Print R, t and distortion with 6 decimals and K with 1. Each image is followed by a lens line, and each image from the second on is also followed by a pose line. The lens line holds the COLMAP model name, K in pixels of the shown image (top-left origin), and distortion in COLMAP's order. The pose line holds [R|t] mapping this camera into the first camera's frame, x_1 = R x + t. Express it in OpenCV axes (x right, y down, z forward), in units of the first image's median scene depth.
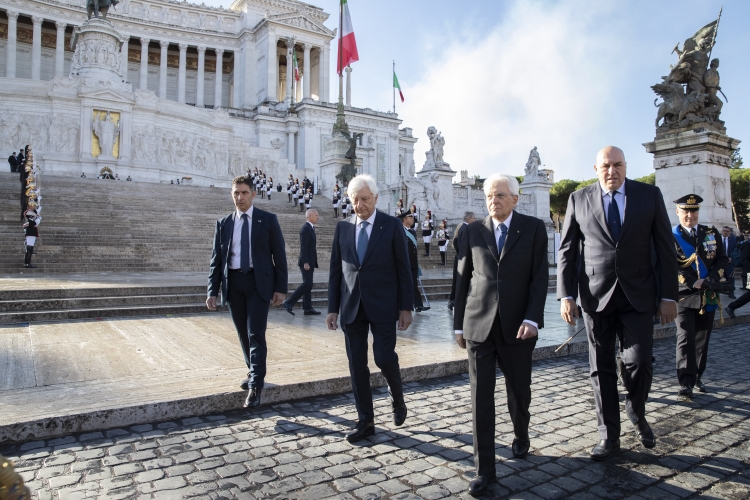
lens RADIAL K [[504.7, 0, 375.5], [0, 504.7, 194.0], [0, 0, 1]] dist [-0.068651, 0.036128]
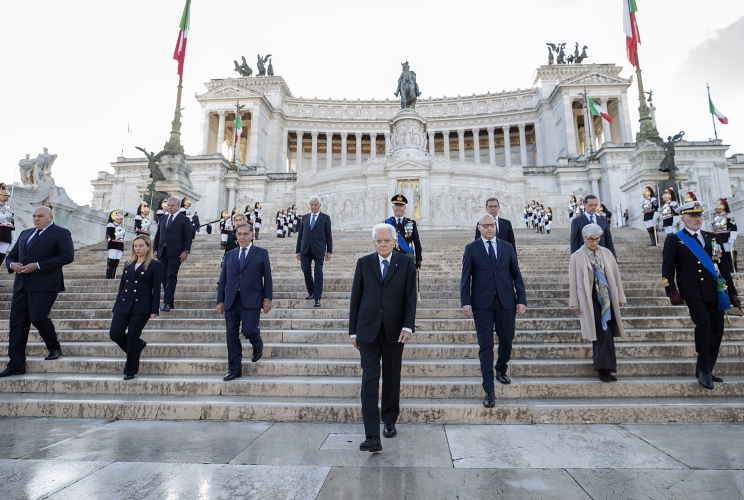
lens RADIAL K [[402.3, 0, 416.9], [0, 402.3, 233.1], [0, 0, 1]] dist [-0.027063, -0.000444]
pose [[0.812152, -0.111946, -0.572606, -0.011571], [0.080221, 0.993525, -0.080455, 0.014930], [0.577905, 0.019407, 0.815873, 0.151186]]
